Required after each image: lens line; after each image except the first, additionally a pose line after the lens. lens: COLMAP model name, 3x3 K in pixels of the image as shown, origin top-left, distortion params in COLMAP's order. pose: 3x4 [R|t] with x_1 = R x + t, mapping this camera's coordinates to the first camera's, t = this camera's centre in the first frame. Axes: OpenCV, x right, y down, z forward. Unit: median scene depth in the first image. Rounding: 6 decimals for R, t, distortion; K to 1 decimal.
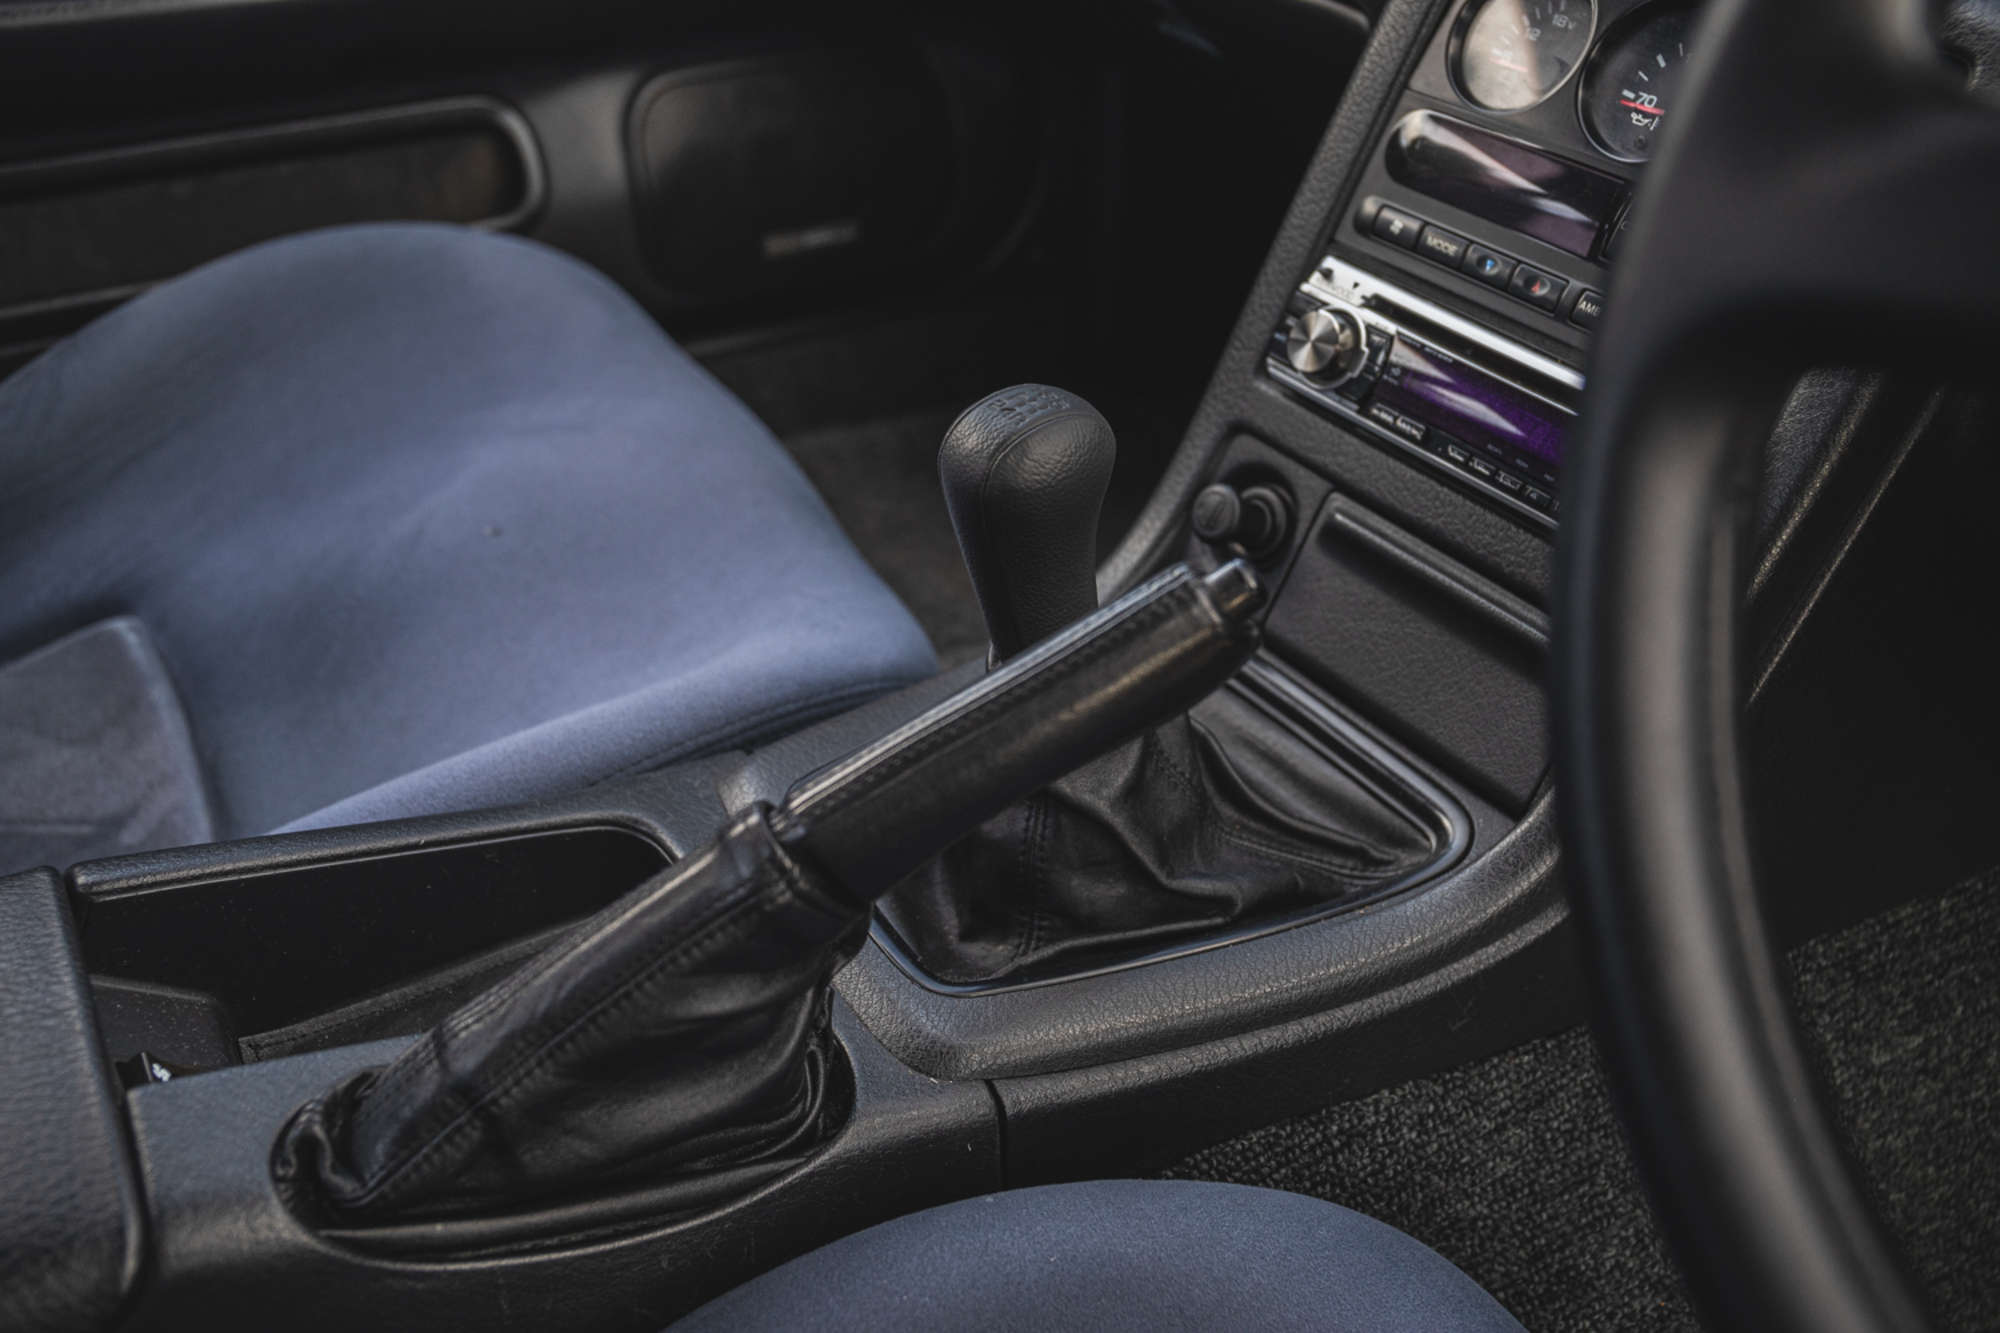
lens RADIAL K [[1848.5, 0, 999.0], [0, 1848.5, 703.0], [0, 0, 1]] dist [-0.034430, 0.010333]
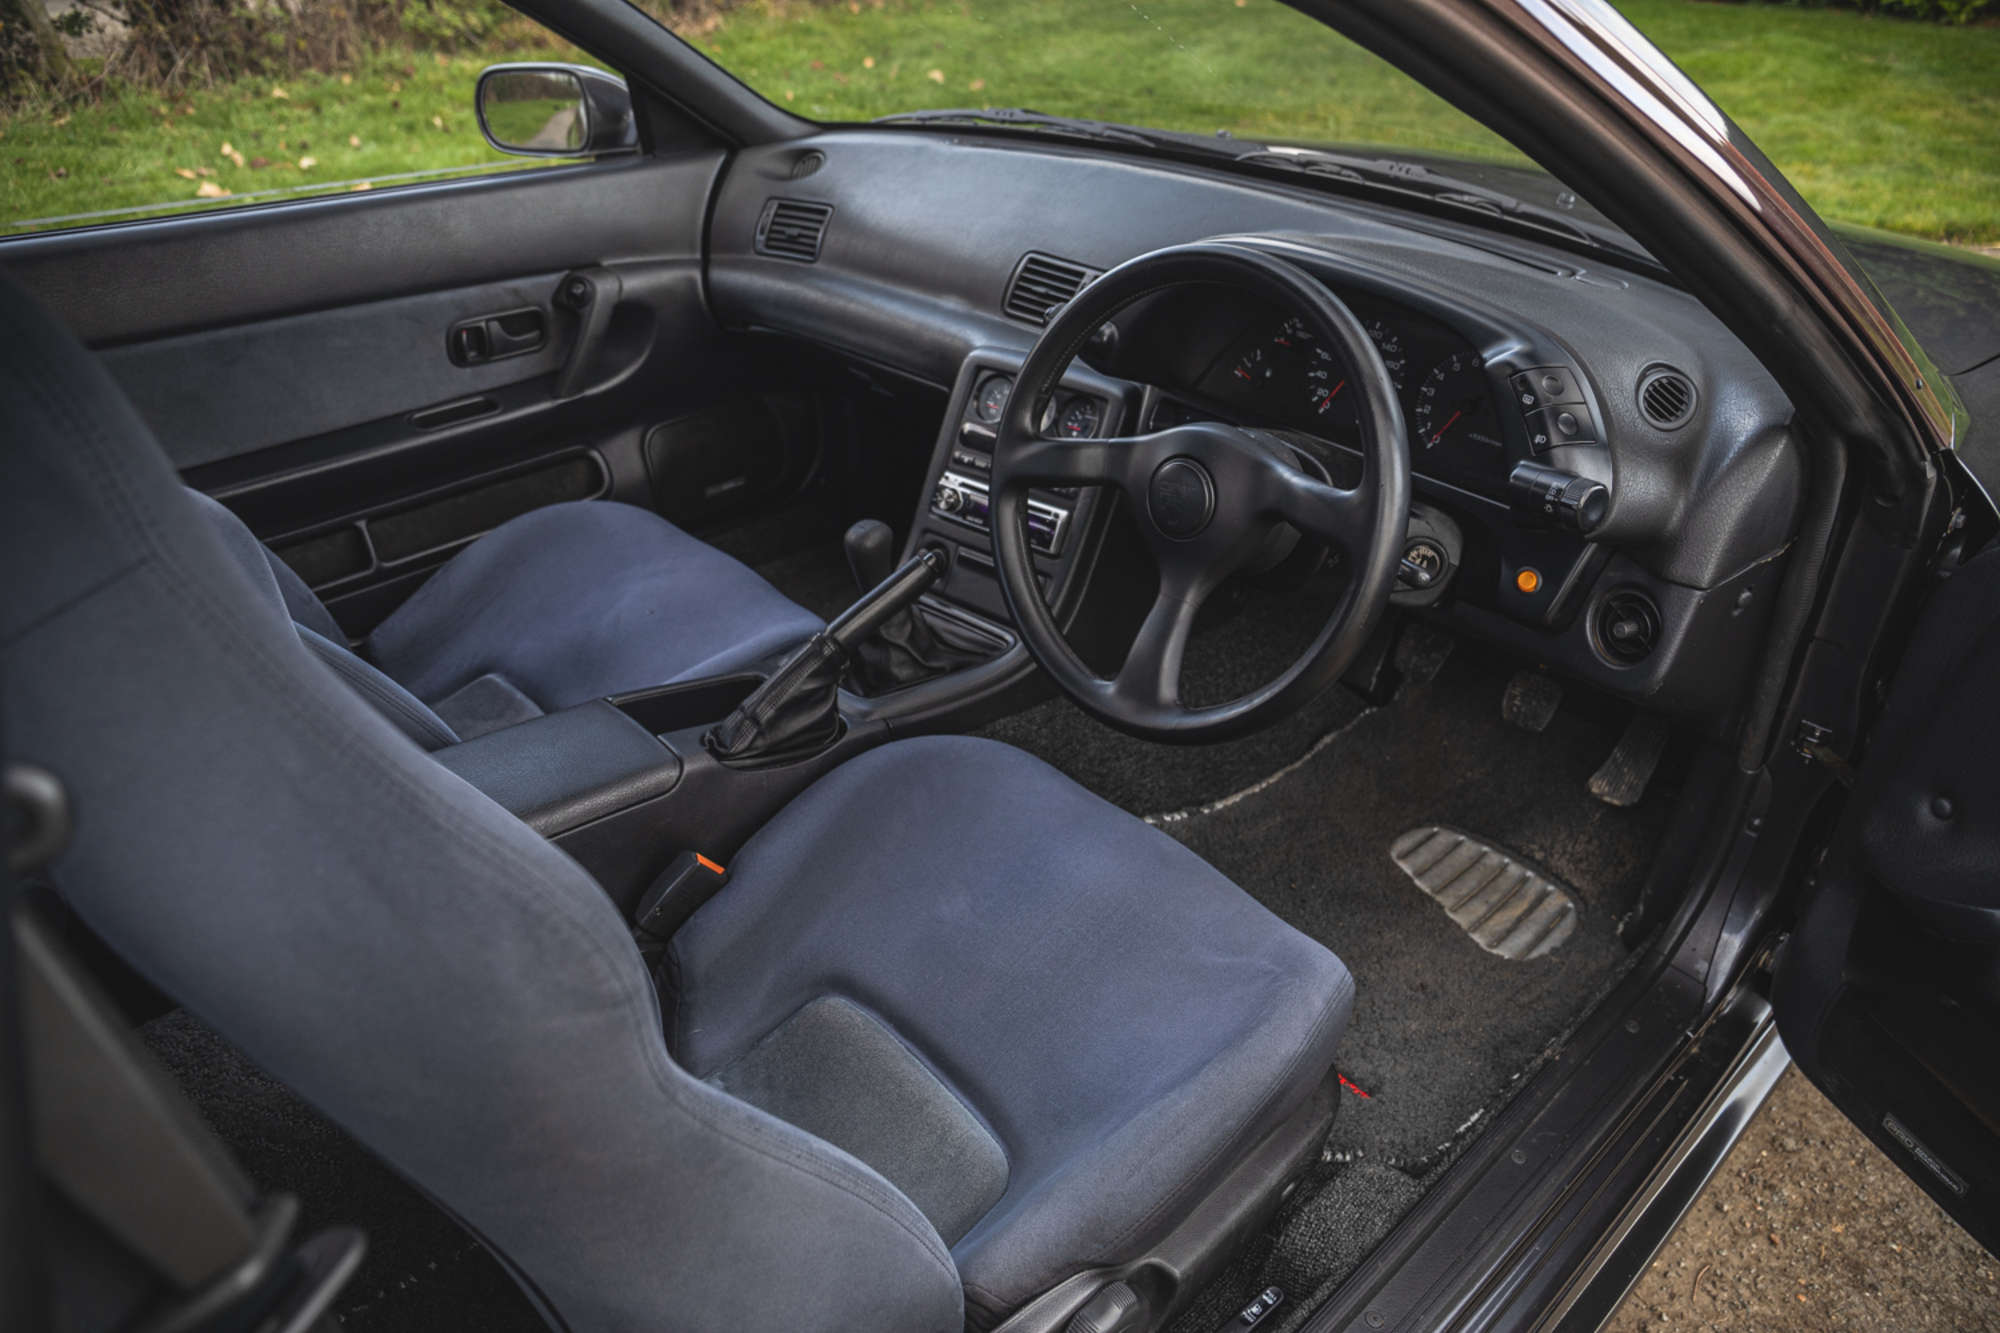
lens RADIAL K [[1335.1, 0, 1000.0], [0, 1335.1, 666.5], [0, 0, 1]] dist [-0.087901, 0.002343]
pose [[0.975548, -0.142659, 0.167197, -0.154732], [0.156862, 0.984768, -0.075004, 0.263324], [-0.153950, 0.099397, 0.983066, -1.189404]]
